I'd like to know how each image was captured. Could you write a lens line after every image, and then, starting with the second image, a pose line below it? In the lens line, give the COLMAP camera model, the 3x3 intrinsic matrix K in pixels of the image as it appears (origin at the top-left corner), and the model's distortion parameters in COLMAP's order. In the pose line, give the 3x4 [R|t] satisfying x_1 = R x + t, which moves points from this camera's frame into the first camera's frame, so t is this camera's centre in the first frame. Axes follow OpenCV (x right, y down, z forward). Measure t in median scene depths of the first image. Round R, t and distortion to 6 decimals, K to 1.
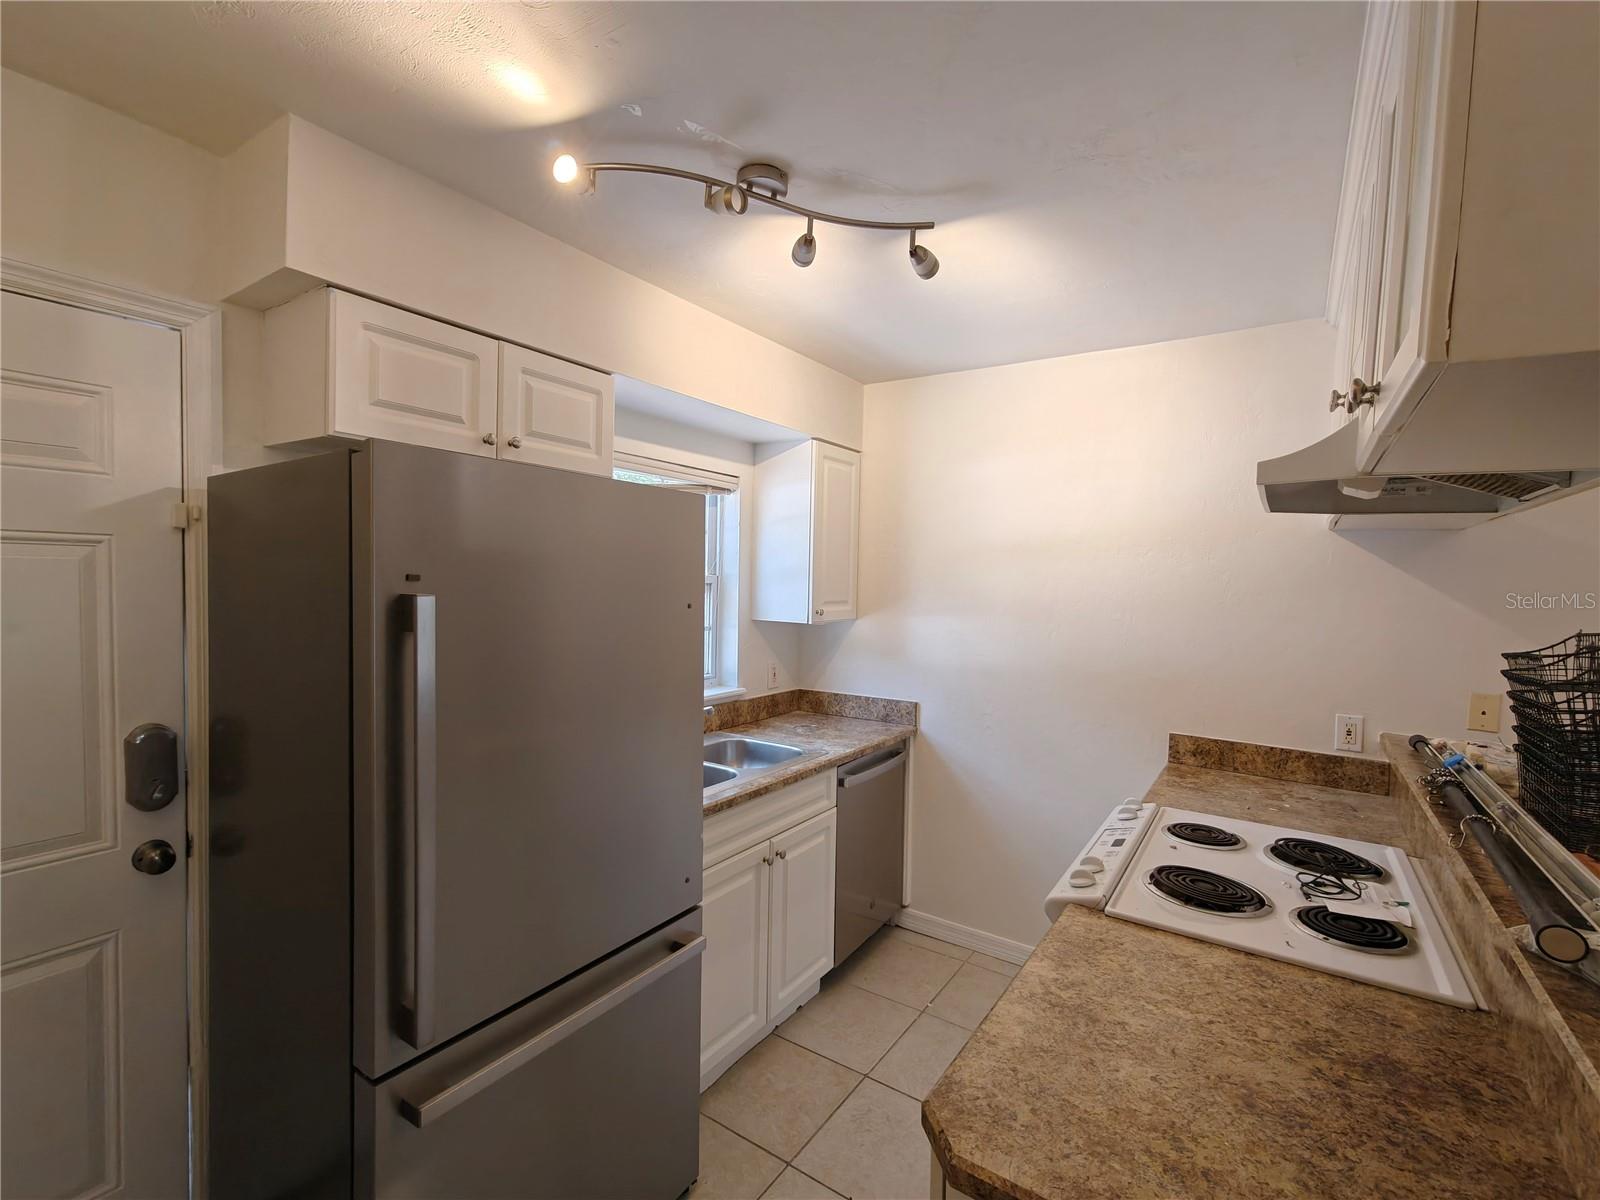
lens RADIAL K [[716.1, 0, 802.4], [0, 716.1, 599.5], [0, 0, 1]] dist [0.000398, -0.000392]
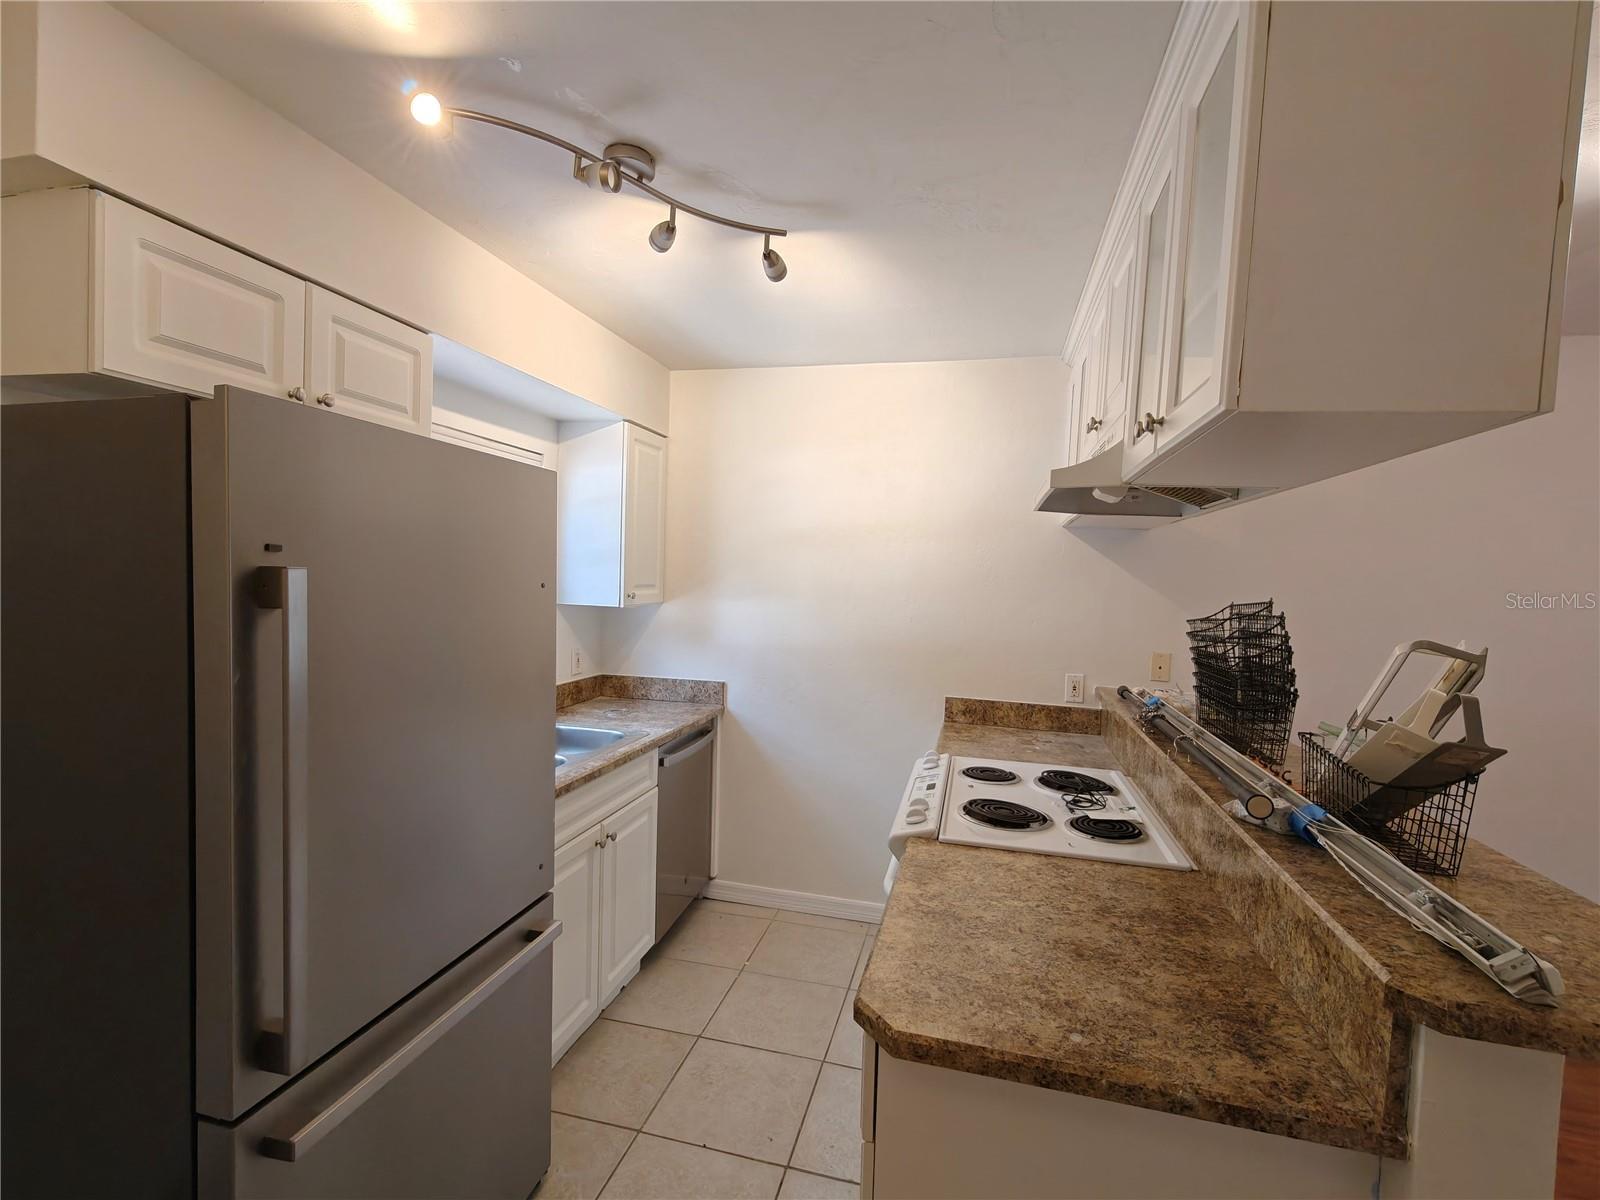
lens RADIAL K [[716.1, 0, 802.4], [0, 716.1, 599.5], [0, 0, 1]] dist [0.000398, -0.000392]
pose [[0.940981, -0.005404, 0.338416, -0.161872], [0.000063, 0.999875, 0.015791, 0.013503], [-0.338459, -0.014838, 0.940864, -0.034862]]
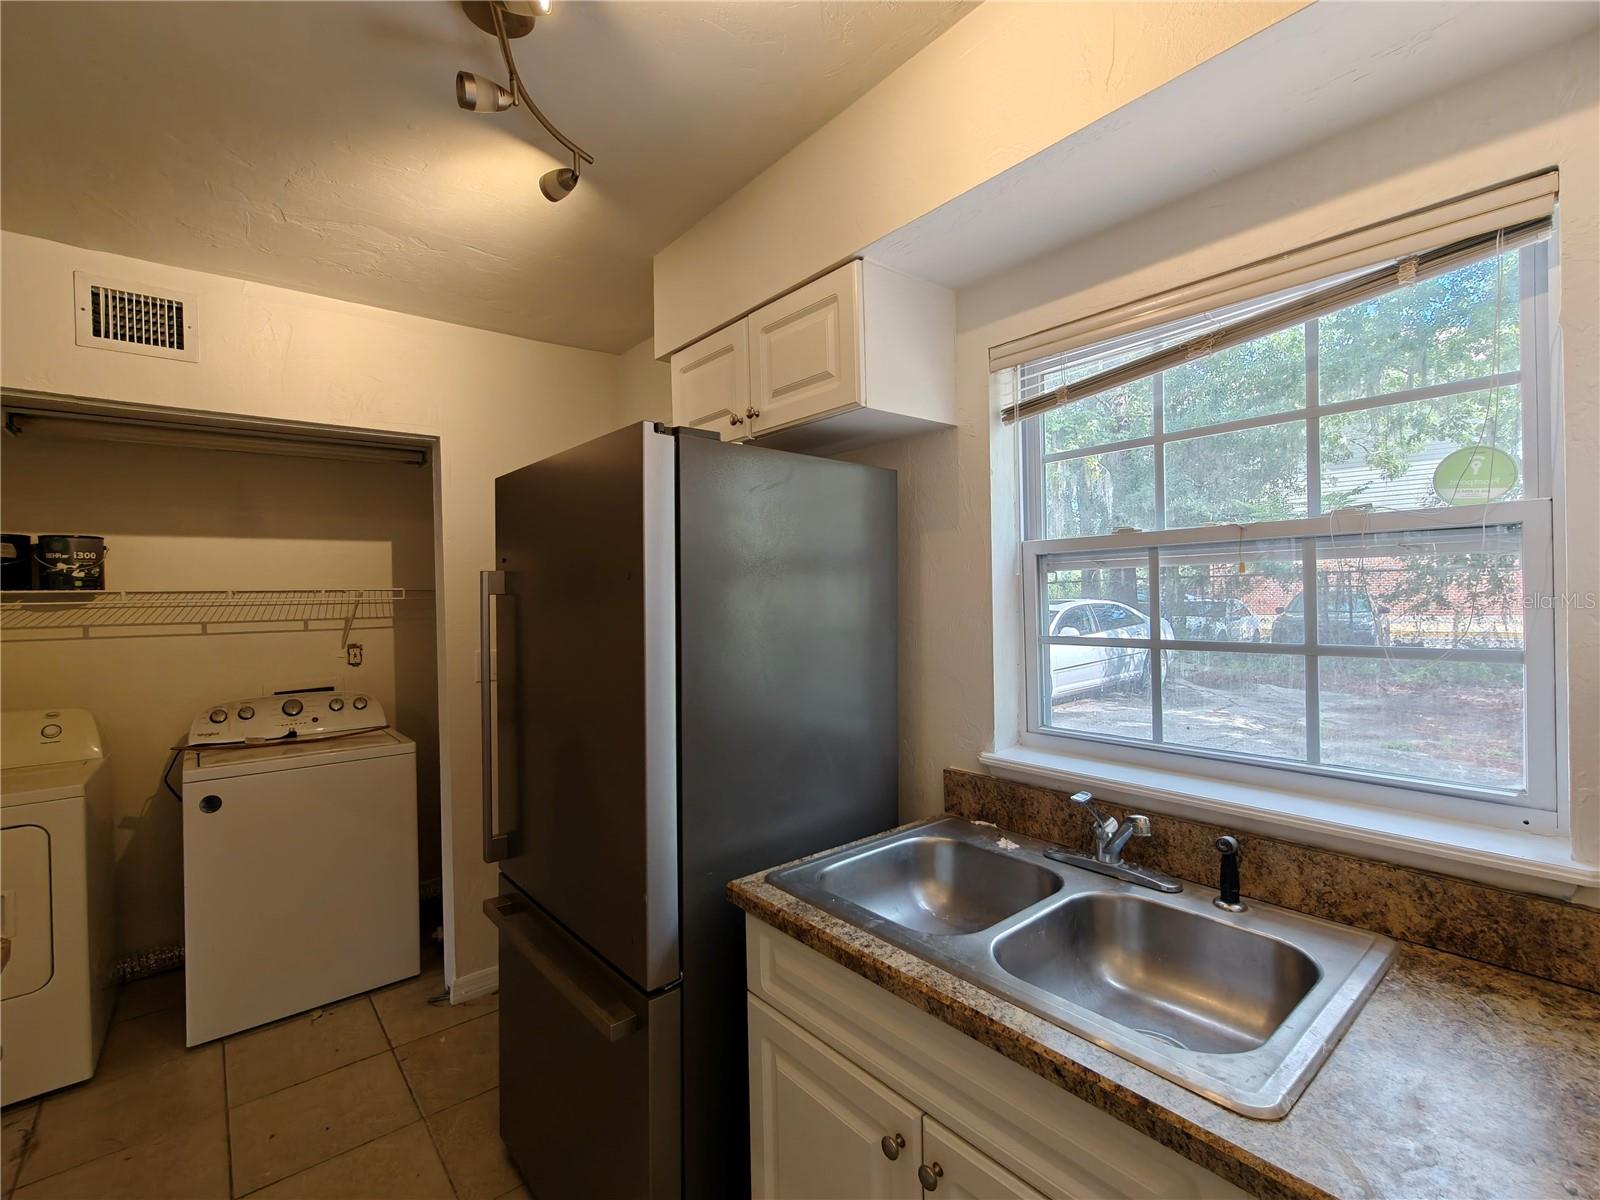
lens RADIAL K [[716.1, 0, 802.4], [0, 716.1, 599.5], [0, 0, 1]] dist [0.000398, -0.000392]
pose [[-0.271304, -0.011465, -0.962425, 0.542555], [-0.019754, 0.999785, -0.006342, 0.039800], [0.962291, 0.017291, -0.271472, 1.436738]]
